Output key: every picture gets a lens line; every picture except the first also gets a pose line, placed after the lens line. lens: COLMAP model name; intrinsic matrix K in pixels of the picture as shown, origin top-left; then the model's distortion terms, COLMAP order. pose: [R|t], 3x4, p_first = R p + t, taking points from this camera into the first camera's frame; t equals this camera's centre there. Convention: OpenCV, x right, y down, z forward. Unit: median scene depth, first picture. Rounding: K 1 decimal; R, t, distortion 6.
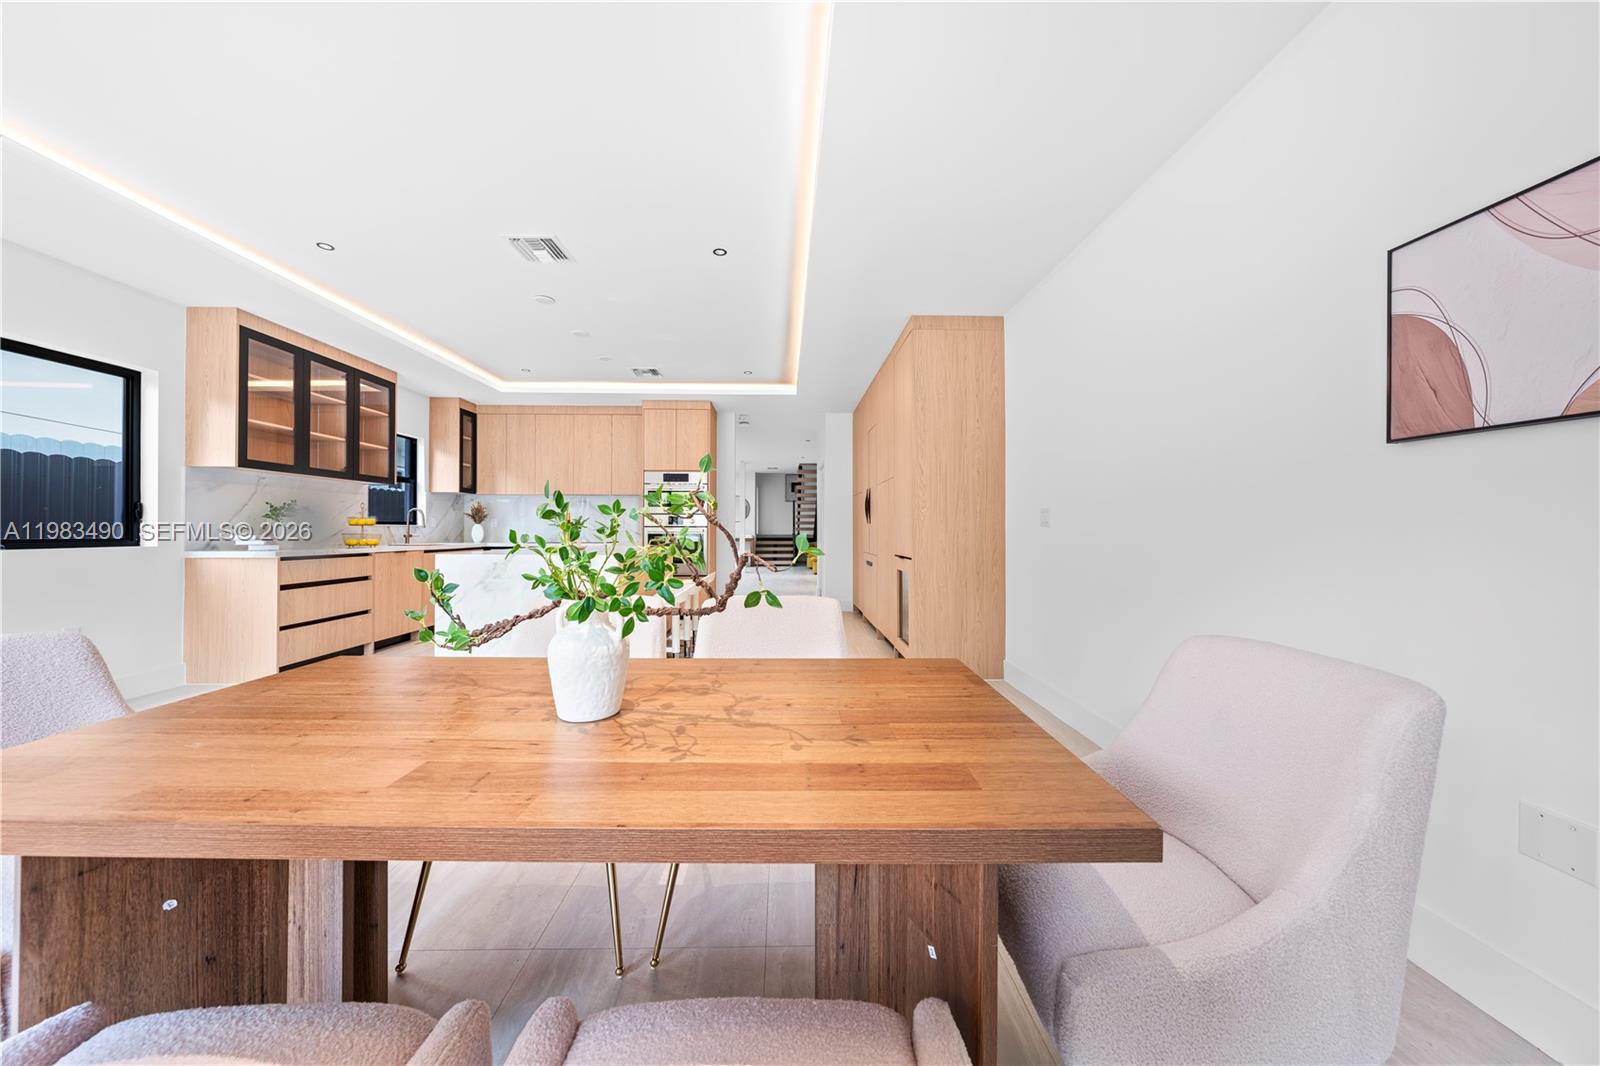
lens RADIAL K [[547.2, 0, 800.8], [0, 547.2, 527.8], [0, 0, 1]] dist [-0.007309, 0.001317]
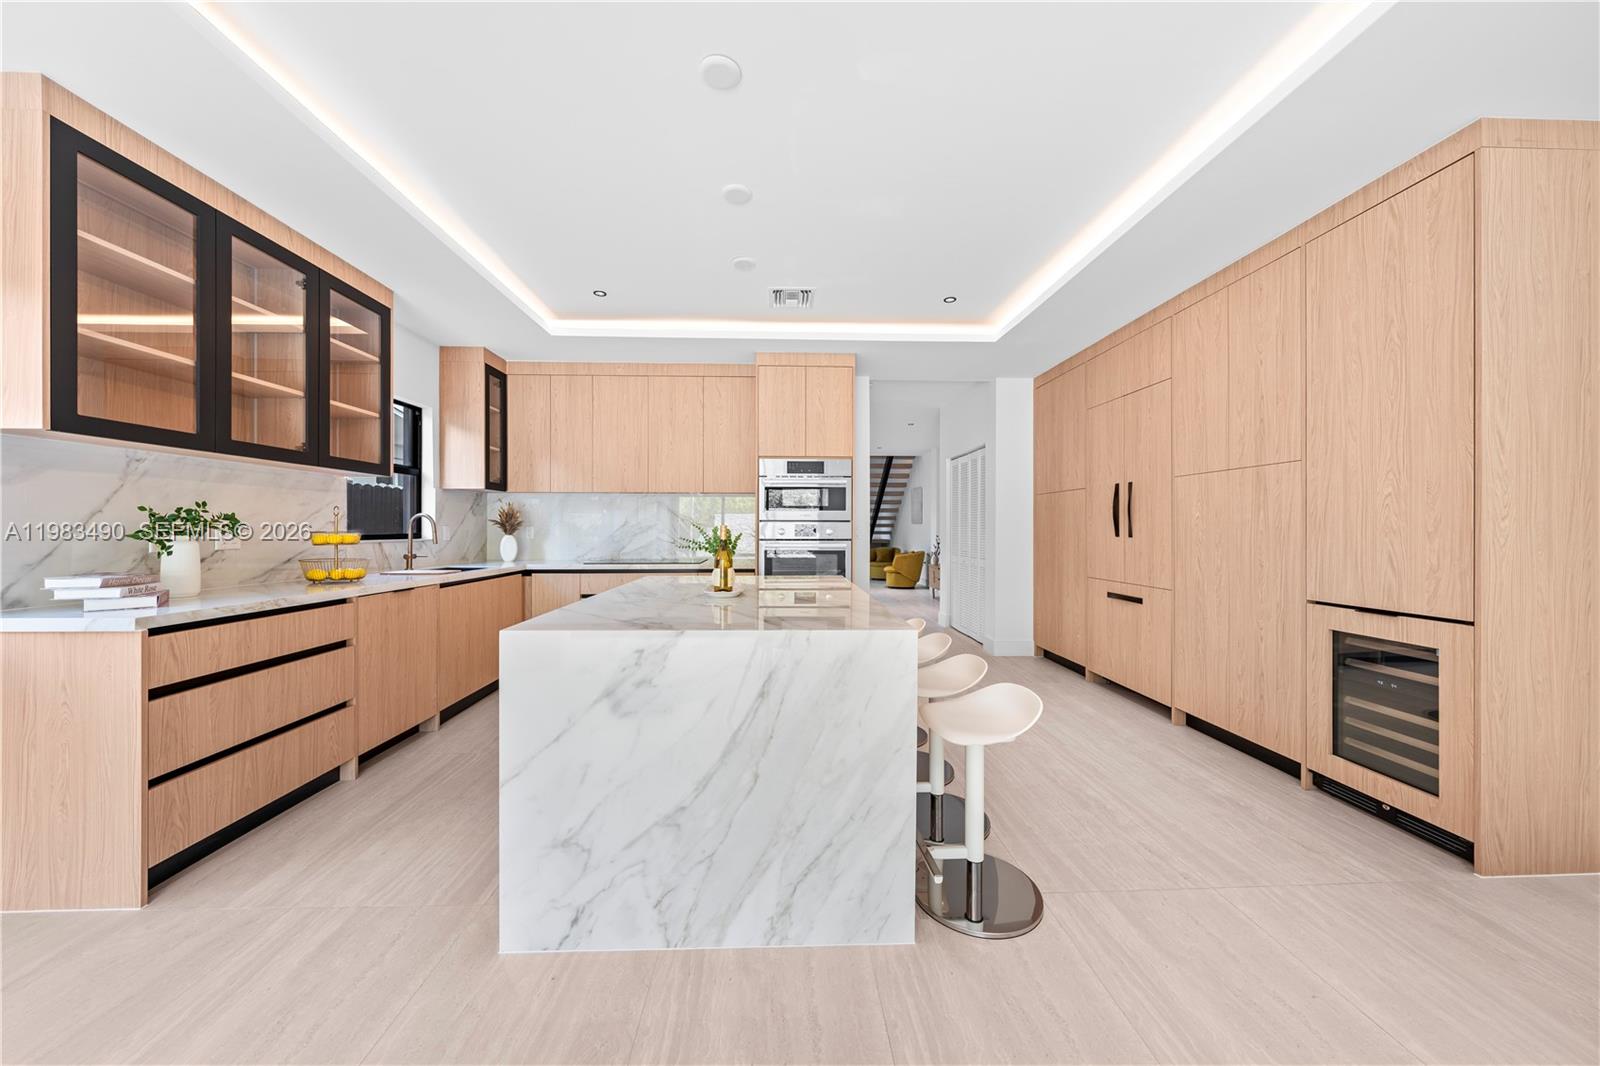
lens RADIAL K [[547.2, 0, 796.3], [0, 547.2, 530.4], [0, 0, 1]] dist [-0.007309, 0.001317]
pose [[0.999929, -0.001553, 0.011828, -0.300101], [0.001465, 0.999971, 0.007470, -0.022303], [-0.011840, -0.007453, 0.999902, 0.387057]]
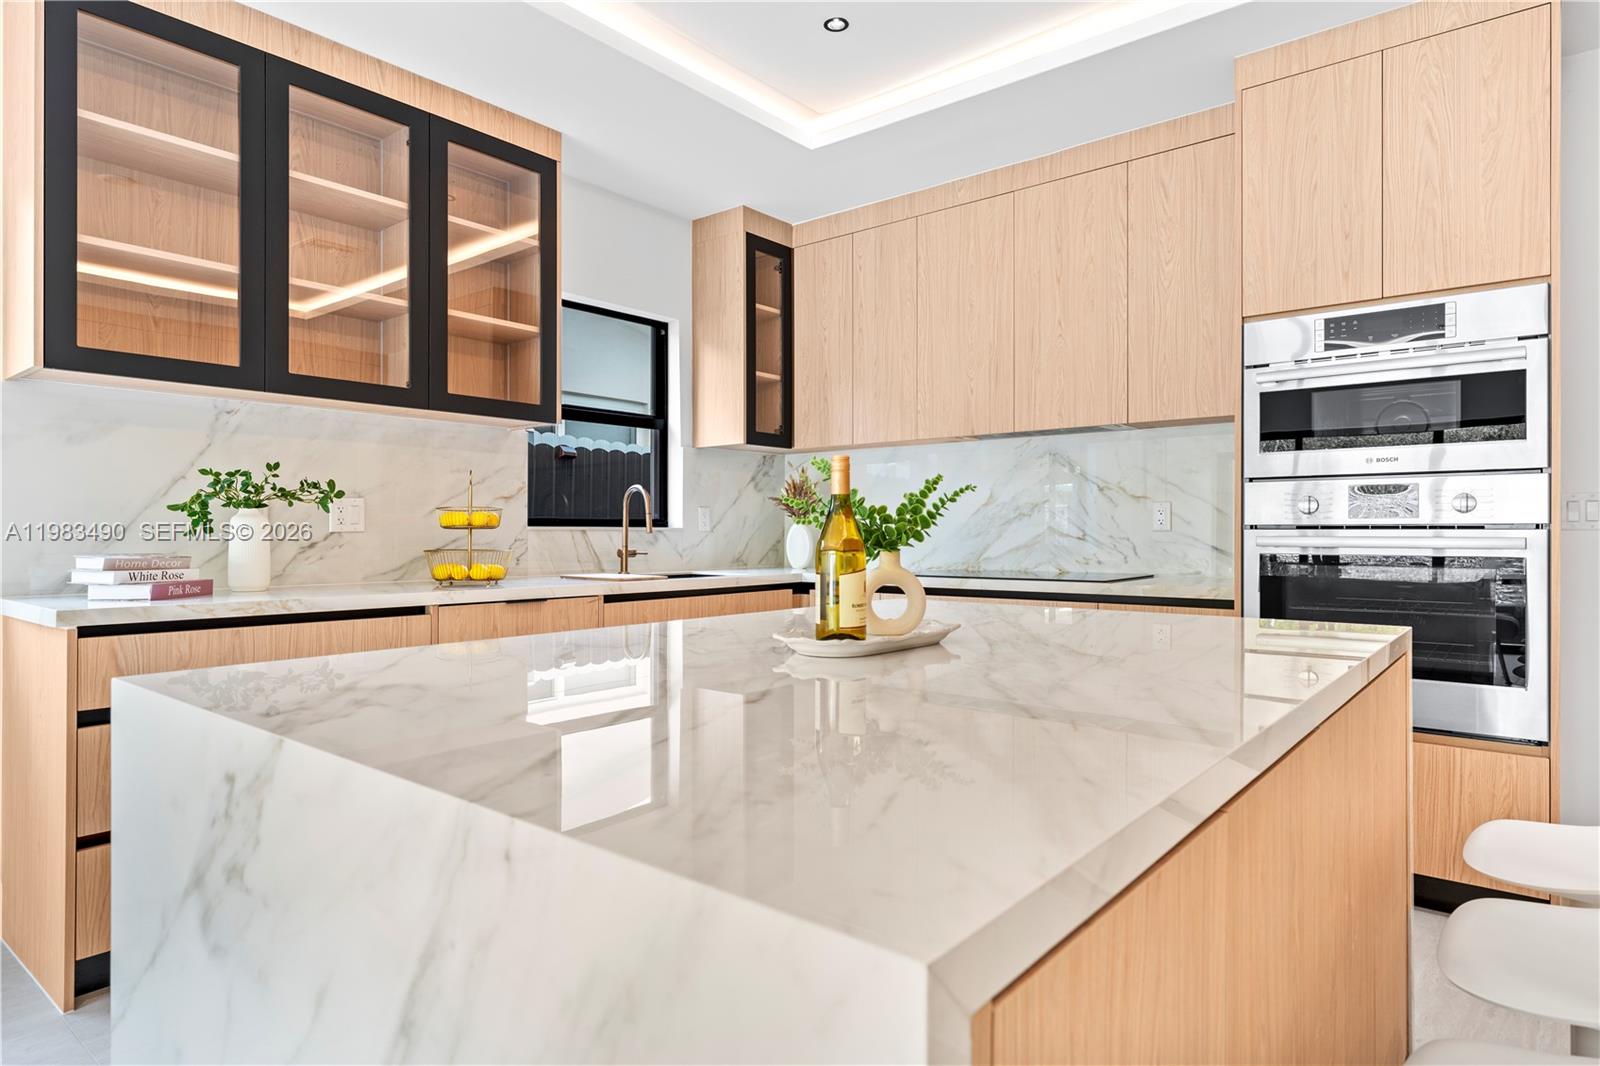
lens RADIAL K [[916.4, 0, 800.1], [0, 916.4, 532.6], [0, 0, 1]] dist [0.008430, -0.002556]
pose [[0.755431, -0.003329, -0.655219, -0.187779], [0.005455, 0.999984, 0.001209, -0.001152], [0.655205, -0.004488, 0.755438, 0.620763]]
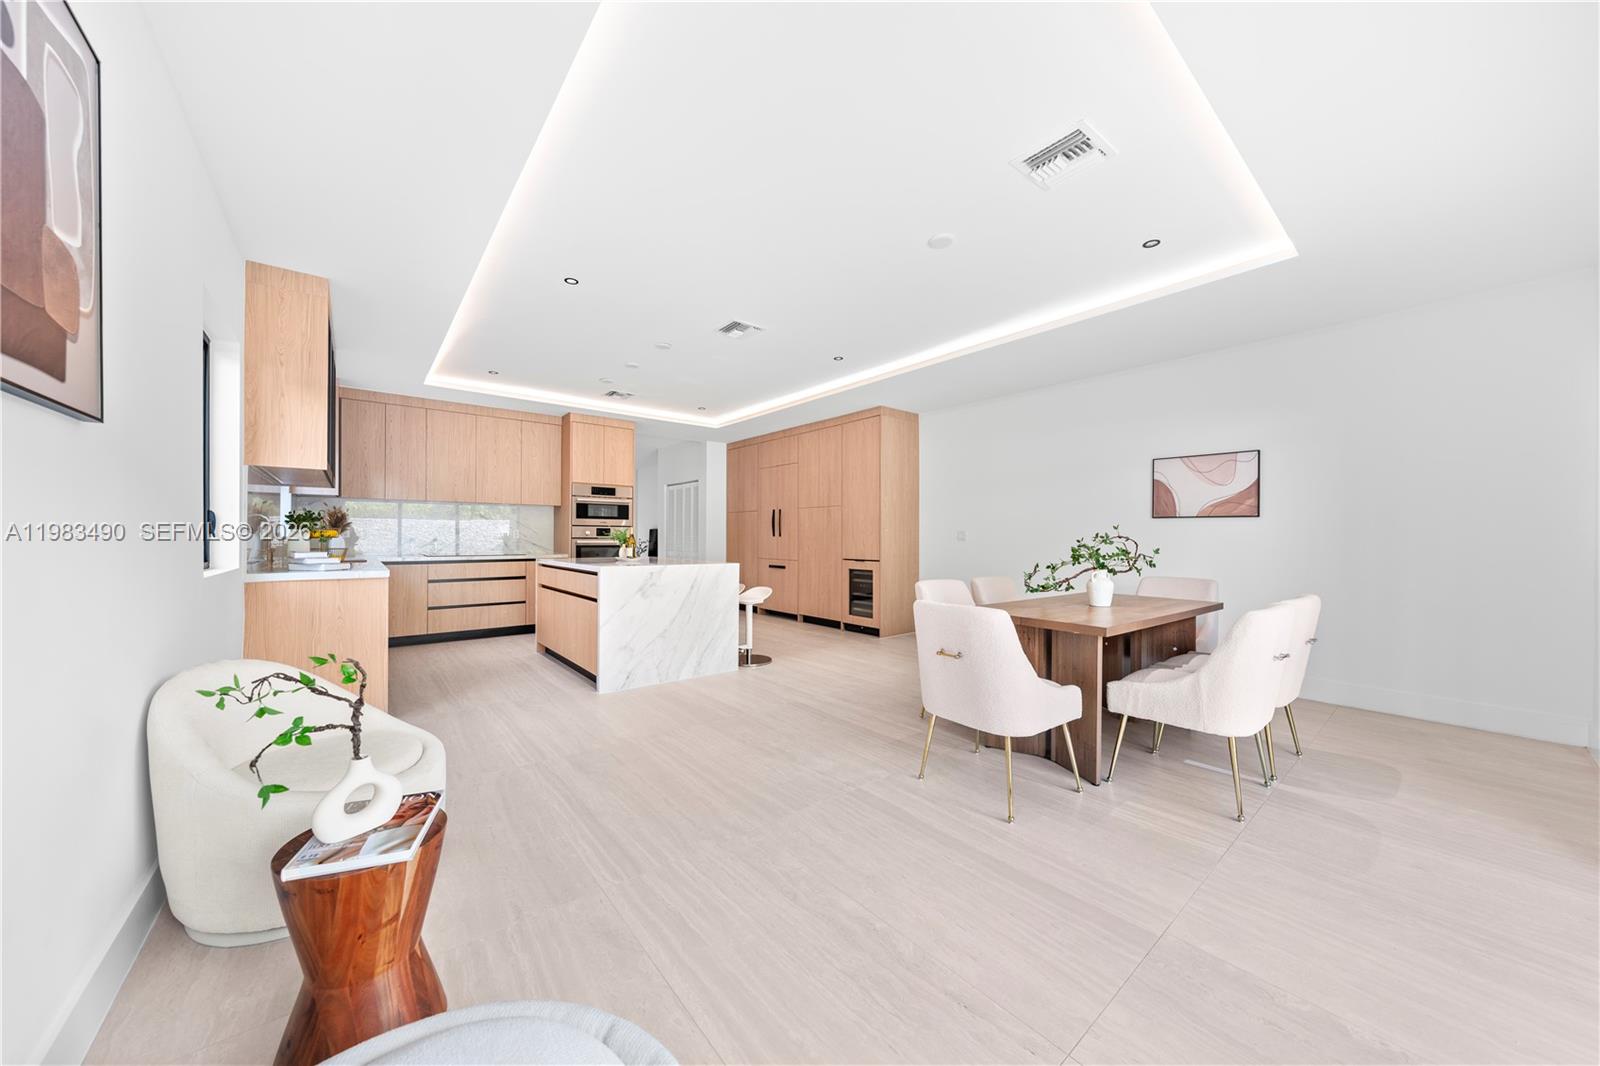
lens RADIAL K [[547.2, 0, 803.2], [0, 547.2, 537.2], [0, 0, 1]] dist [-0.007309, 0.001317]
pose [[0.785435, 0.001783, 0.618942, -0.697573], [-0.005113, 0.999980, 0.003608, -0.011308], [-0.618924, -0.005998, 0.785428, -0.074667]]
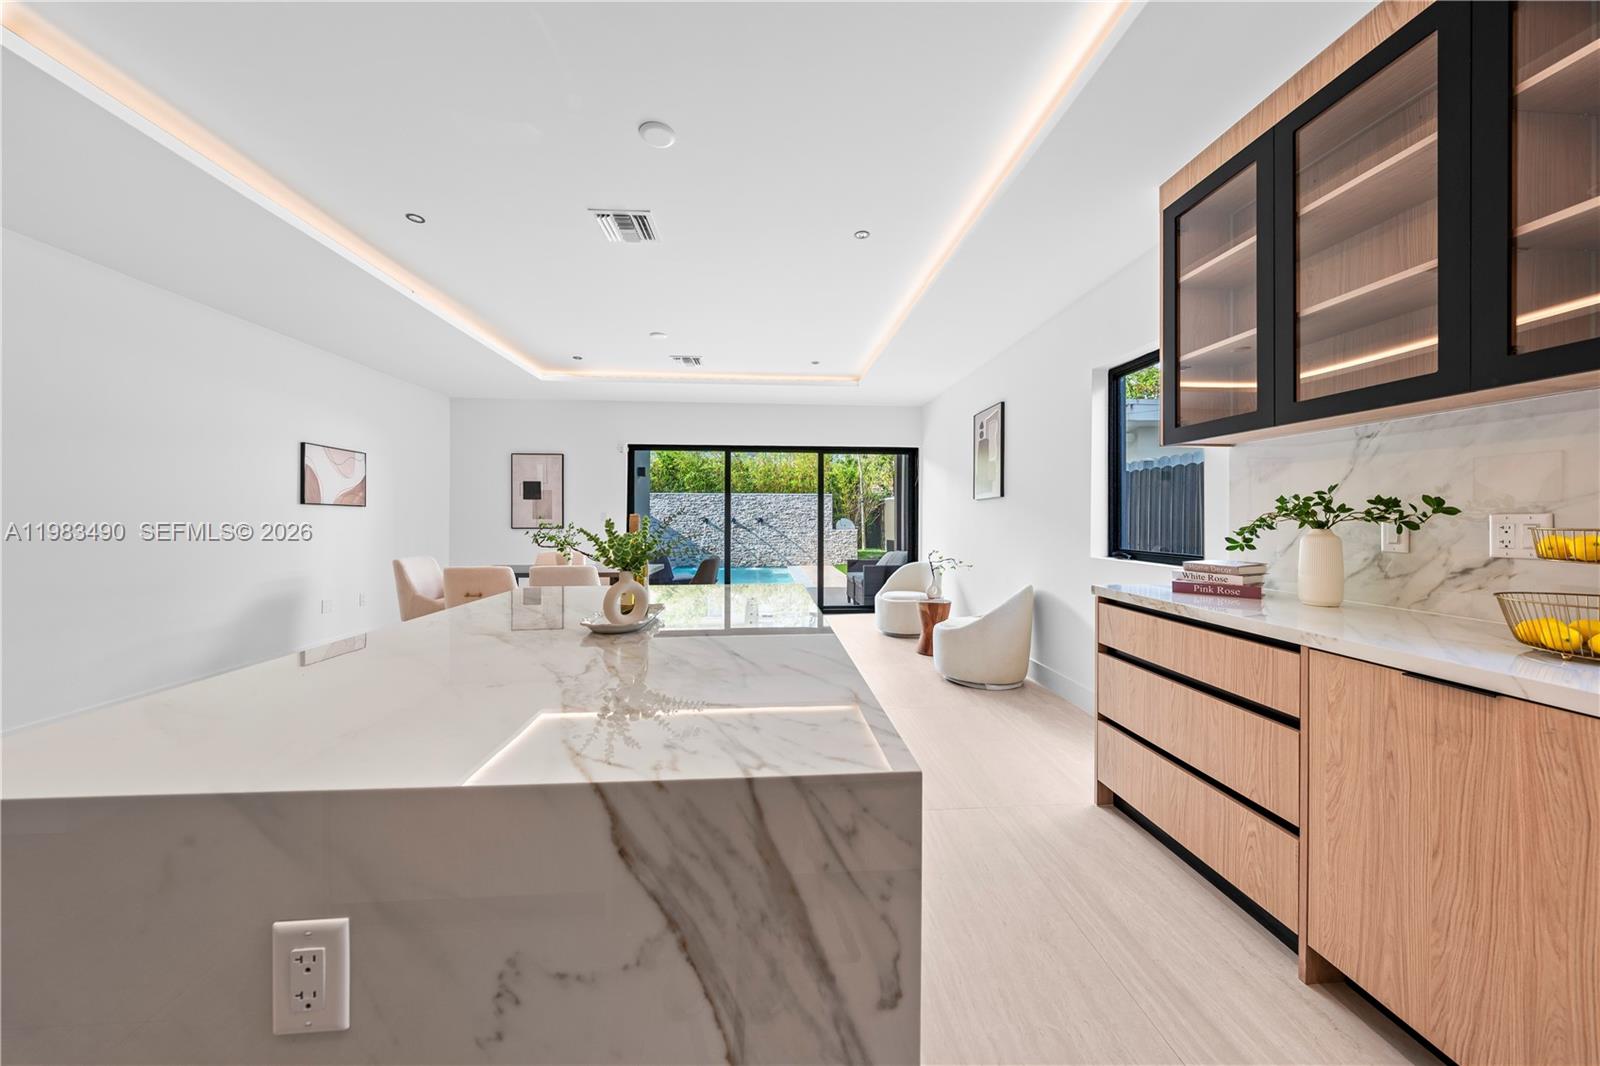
lens RADIAL K [[547.2, 0, 799.0], [0, 547.2, 516.1], [0, 0, 1]] dist [-0.007309, 0.001317]
pose [[-0.998889, -0.003033, -0.047030, -0.430256], [-0.002737, 0.999976, -0.006350, -0.020936], [0.047048, -0.006215, -0.998873, 1.133182]]
